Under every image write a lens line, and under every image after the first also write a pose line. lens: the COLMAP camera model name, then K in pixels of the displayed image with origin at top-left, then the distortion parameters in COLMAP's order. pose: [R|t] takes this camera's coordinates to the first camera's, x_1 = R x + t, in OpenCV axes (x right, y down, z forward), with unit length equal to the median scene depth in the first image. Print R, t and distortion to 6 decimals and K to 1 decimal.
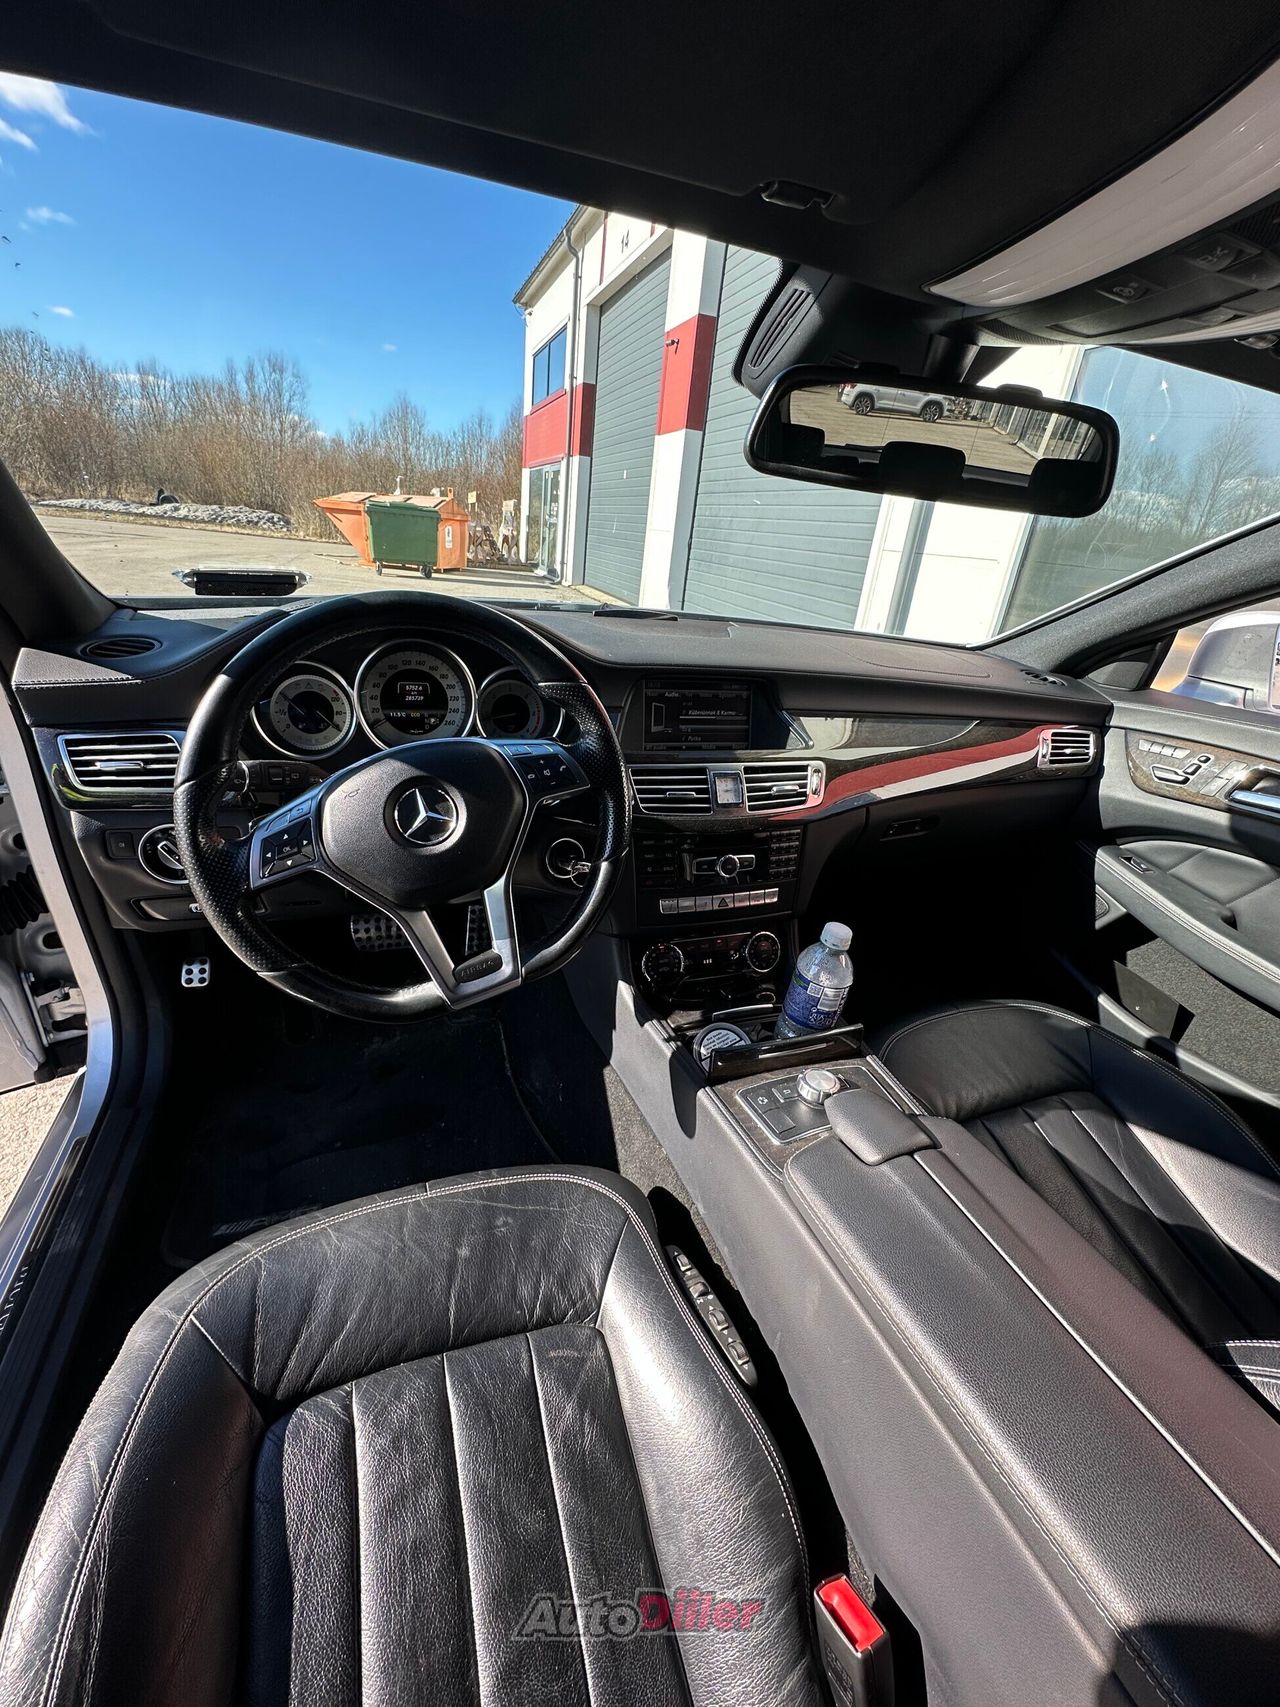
lens RADIAL K [[677.5, 0, 638.0], [0, 677.5, 854.1], [0, 0, 1]] dist [-0.002843, -0.000126]
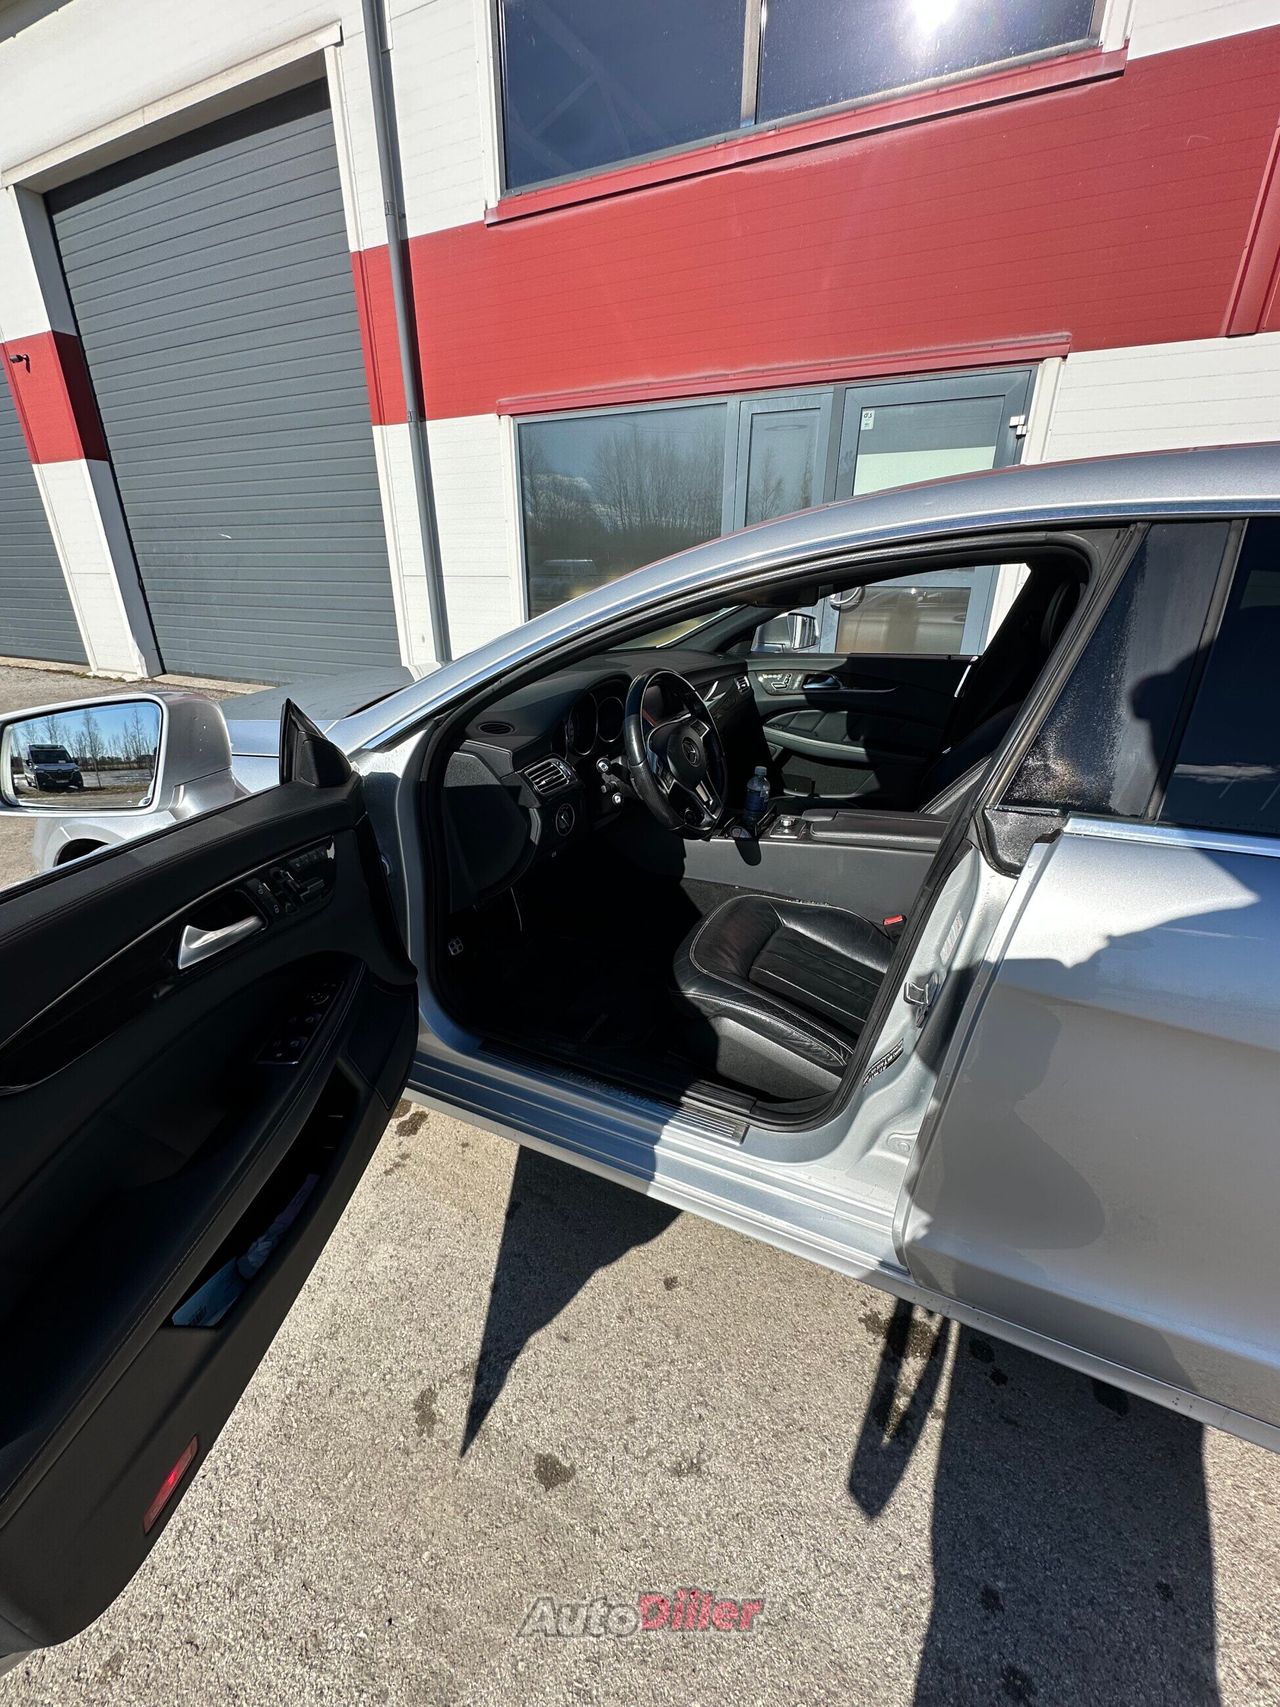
lens RADIAL K [[677.5, 0, 638.0], [0, 677.5, 854.1], [0, 0, 1]] dist [-0.002843, -0.000126]
pose [[0.704272, -0.361743, 0.610854, -0.093184], [0.362454, 0.923066, 0.128748, -0.004409], [-0.610432, 0.130733, 0.781205, -0.035678]]
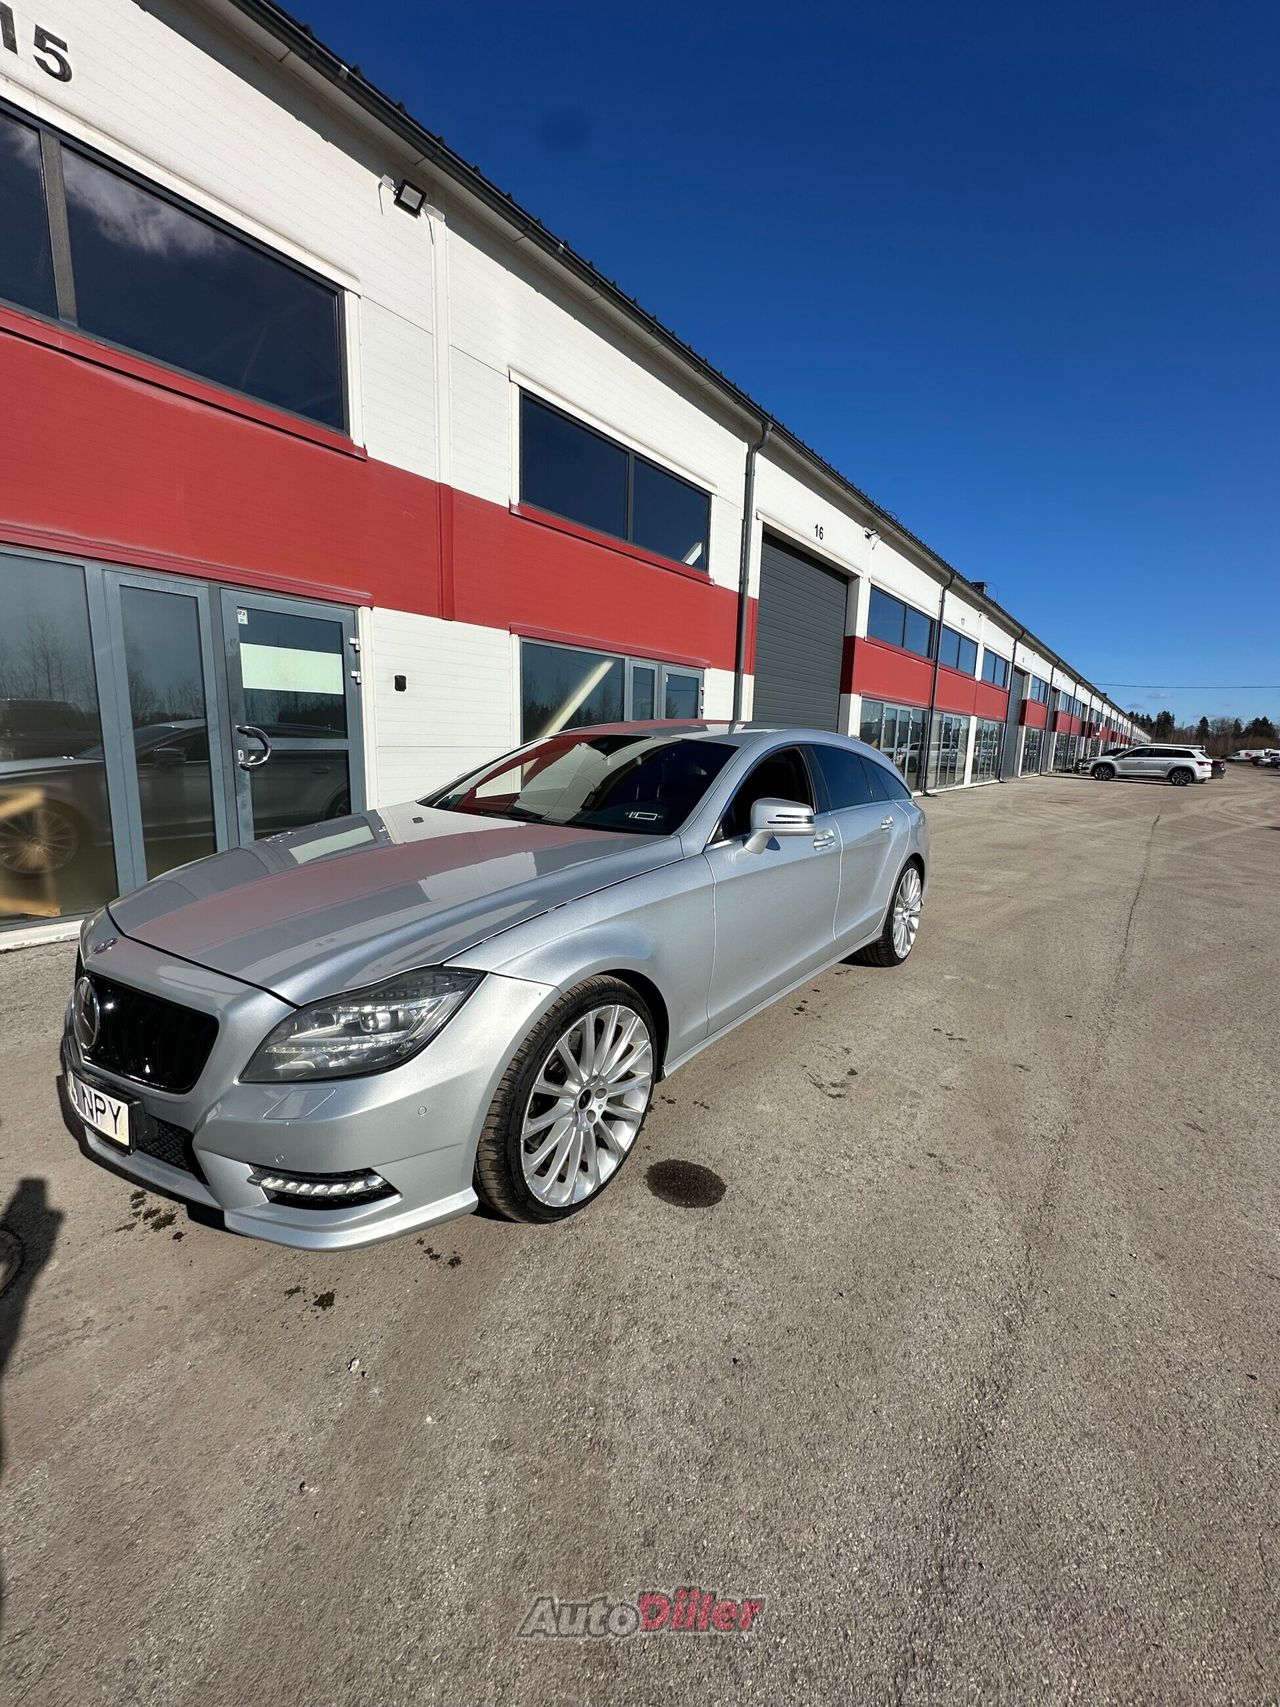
lens RADIAL K [[677.5, 0, 638.0], [0, 677.5, 854.1], [0, 0, 1]] dist [-0.002843, -0.000126]
pose [[-0.537435, -0.253031, 0.804449, -0.199013], [0.287864, 0.841583, 0.457026, -0.108882], [-0.792652, 0.477194, -0.379458, 0.148827]]
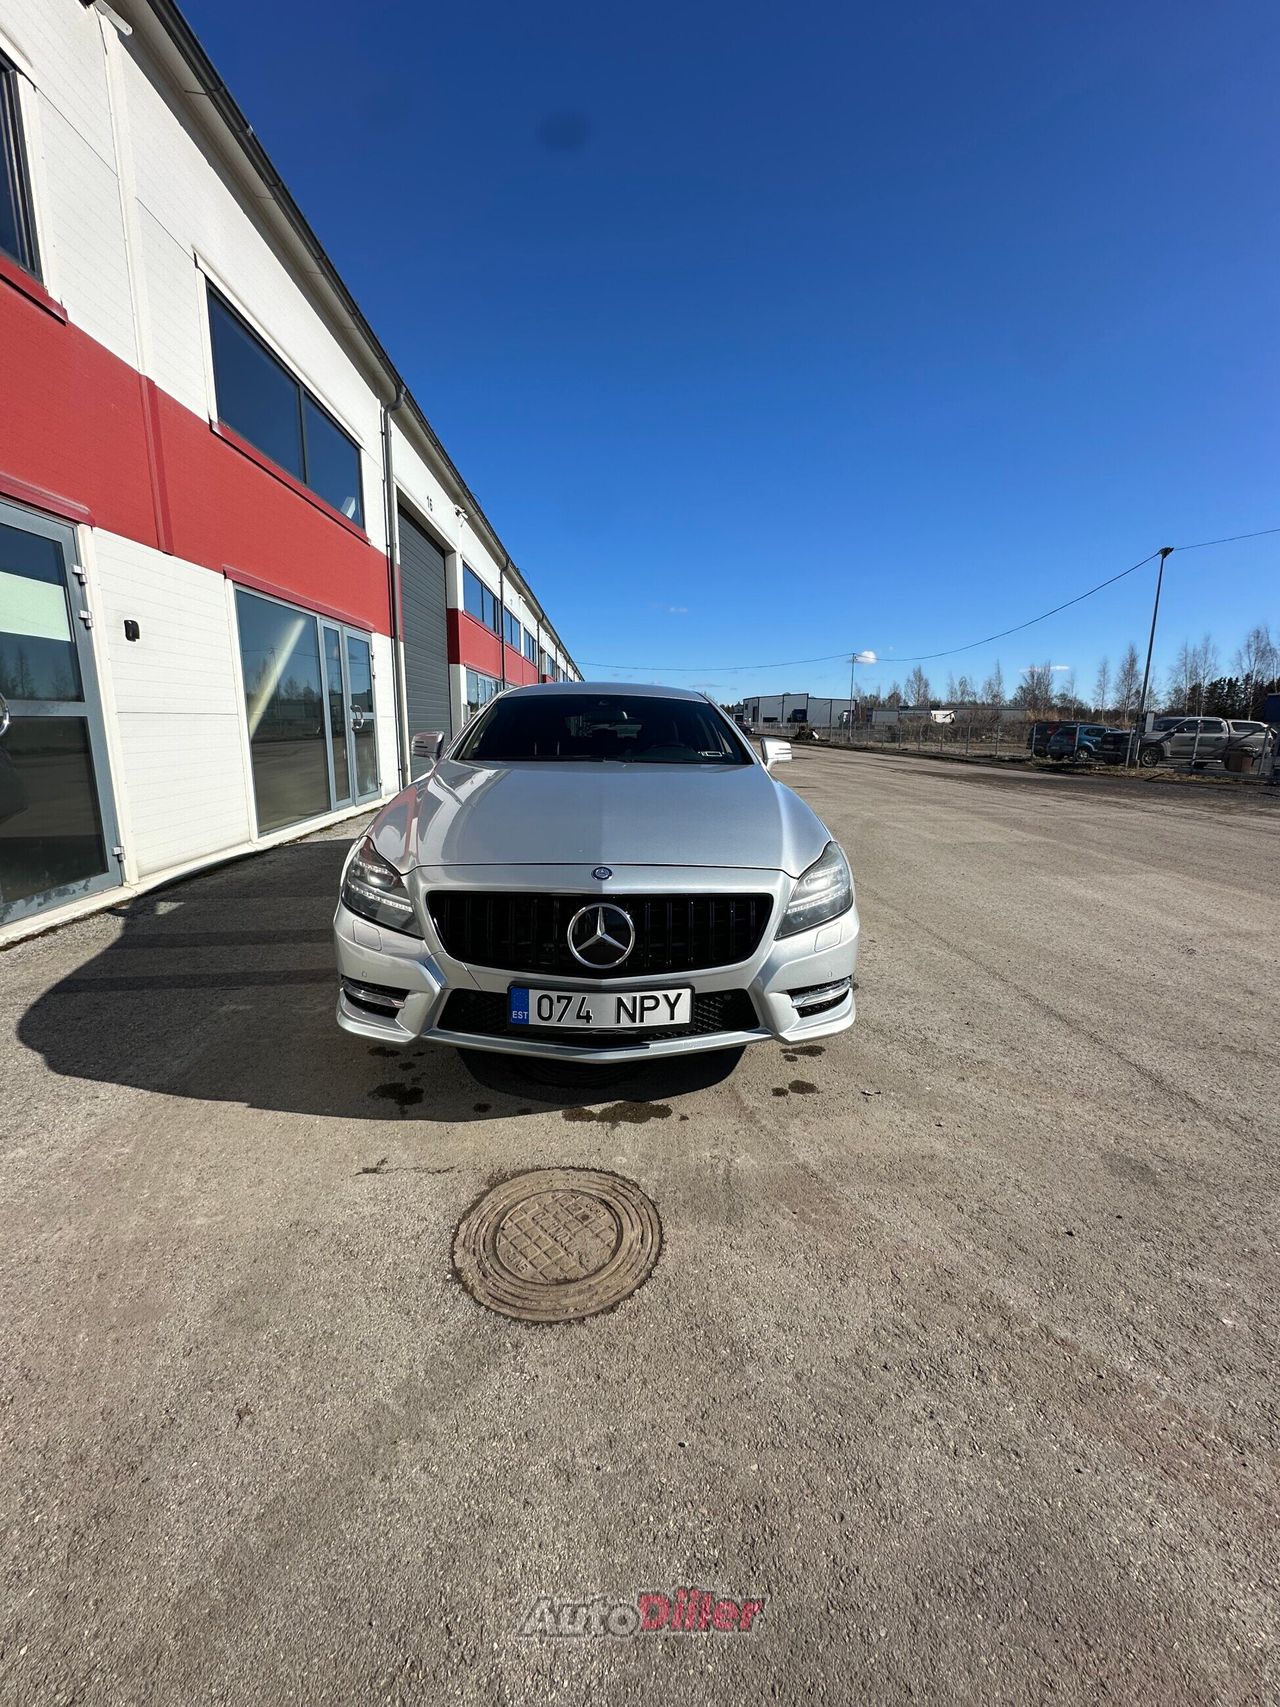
lens RADIAL K [[677.5, 0, 638.0], [0, 677.5, 854.1], [0, 0, 1]] dist [-0.002843, -0.000126]
pose [[-0.952124, -0.165568, 0.256997, -0.082779], [0.023765, 0.798021, 0.602161, -0.155844], [-0.304788, 0.579440, -0.755880, 0.298795]]
